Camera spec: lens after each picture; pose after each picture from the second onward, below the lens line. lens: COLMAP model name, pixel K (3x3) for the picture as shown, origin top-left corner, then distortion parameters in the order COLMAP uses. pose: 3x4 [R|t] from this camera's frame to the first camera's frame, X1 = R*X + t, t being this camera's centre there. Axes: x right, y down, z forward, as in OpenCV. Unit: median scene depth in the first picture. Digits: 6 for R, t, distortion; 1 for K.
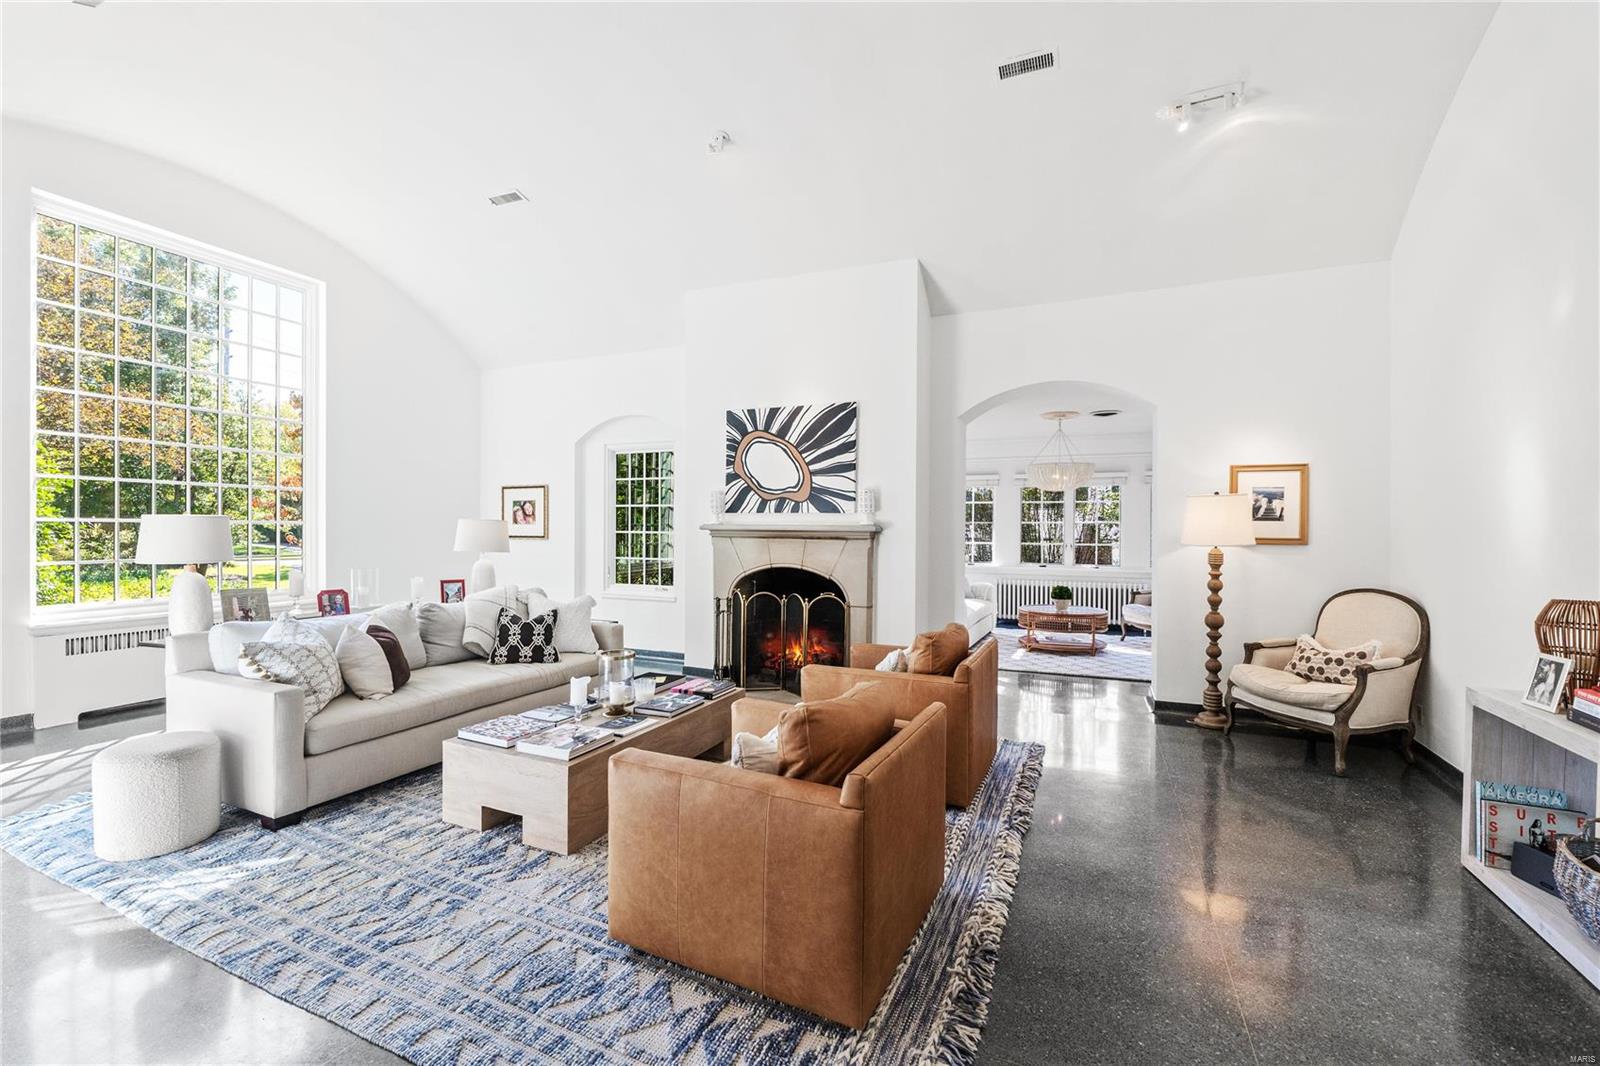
lens RADIAL K [[673.7, 0, 796.0], [0, 673.7, 535.4], [0, 0, 1]] dist [-0.011578, 0.000555]
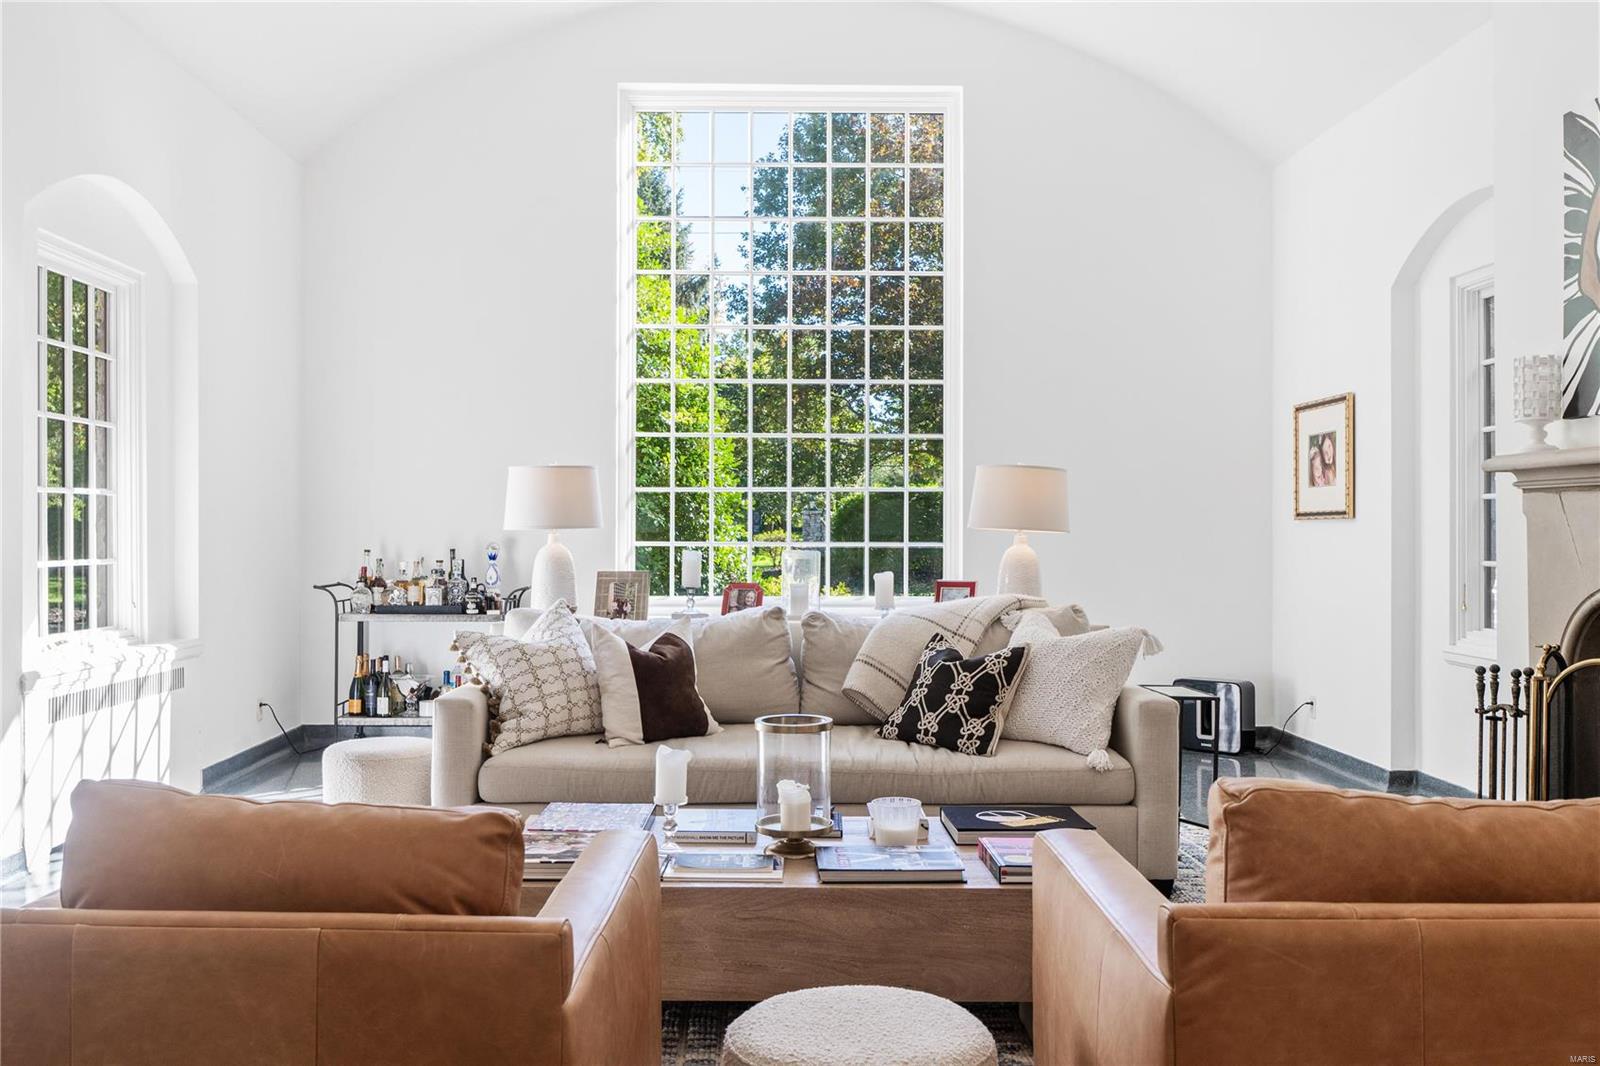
lens RADIAL K [[1368.9, 0, 773.4], [0, 1368.9, 535.1], [0, 0, 1]] dist [-0.006789, -0.006072]
pose [[0.412648, -0.002207, -0.910888, 0.426859], [-0.010122, 0.999924, -0.007009, 0.040447], [0.910834, 0.012112, 0.412594, 0.440985]]
